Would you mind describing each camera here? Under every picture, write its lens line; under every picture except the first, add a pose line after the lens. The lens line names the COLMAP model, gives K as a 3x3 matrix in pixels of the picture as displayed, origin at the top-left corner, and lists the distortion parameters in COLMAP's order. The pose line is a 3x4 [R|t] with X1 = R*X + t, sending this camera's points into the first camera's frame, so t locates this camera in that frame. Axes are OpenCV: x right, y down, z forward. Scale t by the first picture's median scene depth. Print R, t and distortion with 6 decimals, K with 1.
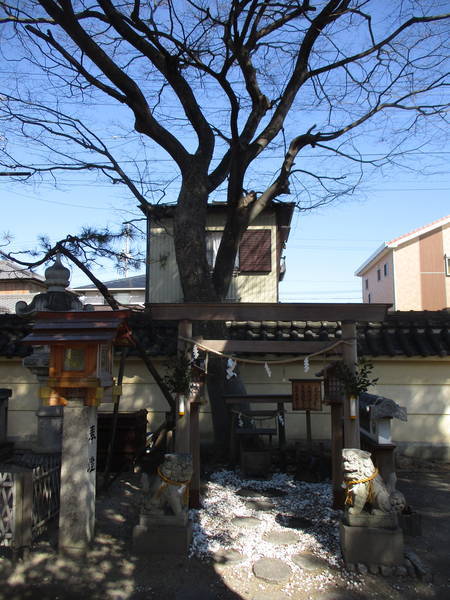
lens RADIAL K [[514.9, 0, 225.9], [0, 514.9, 300.7], [0, 0, 1]] dist [-0.040755, -0.000639]
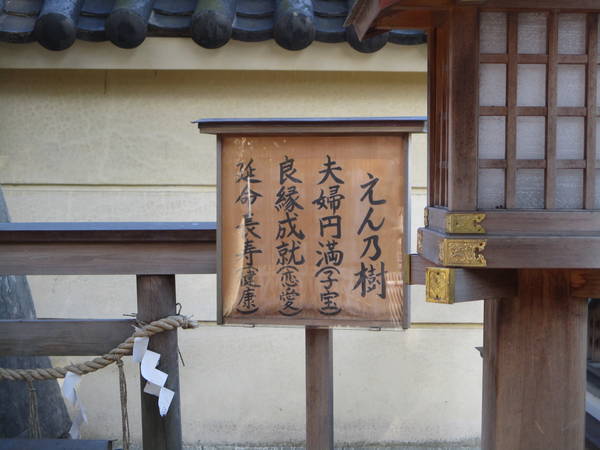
lens RADIAL K [[1529.0, 0, 299.9], [0, 1529.0, 225.0], [0, 0, 1]] dist [-0.037686, 0.000000]
pose [[0.994461, 0.007733, 0.104825, 0.105058], [-0.024481, 0.986903, 0.159446, 0.110732], [-0.102219, -0.161129, 0.981626, 0.550804]]
